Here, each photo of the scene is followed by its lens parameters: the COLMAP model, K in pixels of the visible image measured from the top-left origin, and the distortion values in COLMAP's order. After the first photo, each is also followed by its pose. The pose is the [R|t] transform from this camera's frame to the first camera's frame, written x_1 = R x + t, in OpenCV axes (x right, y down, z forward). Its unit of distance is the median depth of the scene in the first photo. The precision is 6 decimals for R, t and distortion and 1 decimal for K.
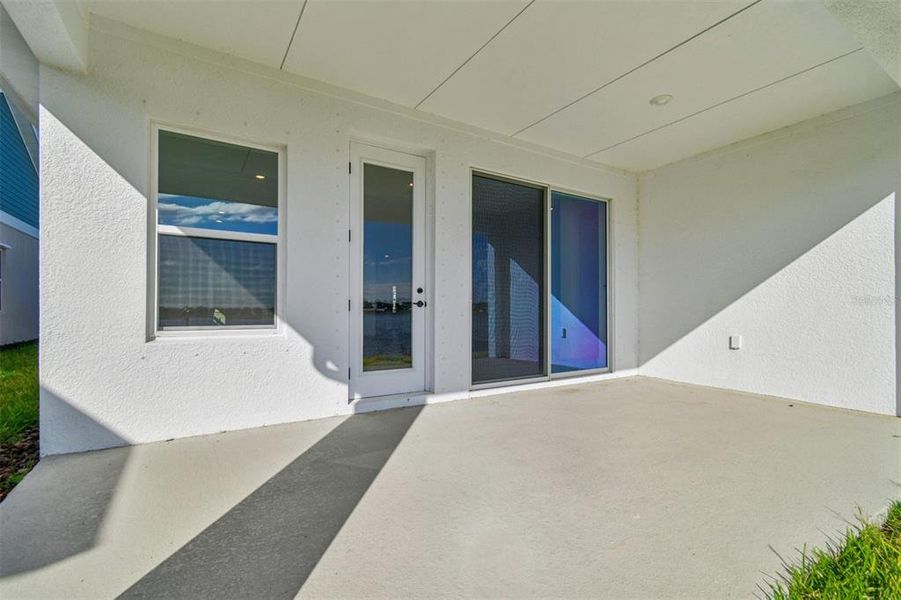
lens RADIAL K [[416.0, 0, 451.1], [0, 416.0, 306.3], [0, 0, 1]] dist [0.003490, 0.000690]
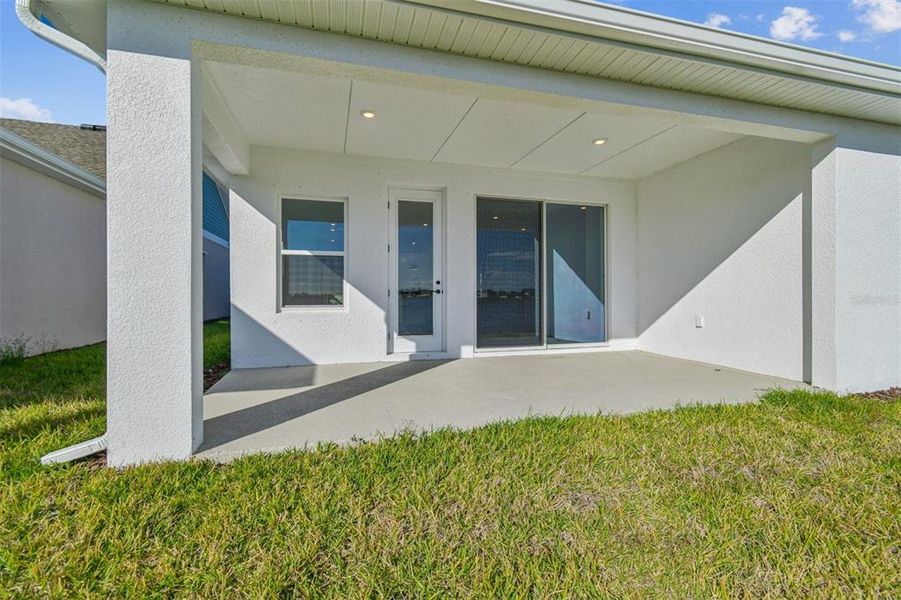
lens RADIAL K [[416.0, 0, 451.2], [0, 416.0, 296.4], [0, 0, 1]] dist [0.003490, 0.000690]
pose [[0.958208, -0.002855, -0.286057, 0.390479], [0.005334, 0.999955, 0.007889, -0.000091], [0.286022, -0.009085, 0.958180, -0.396840]]
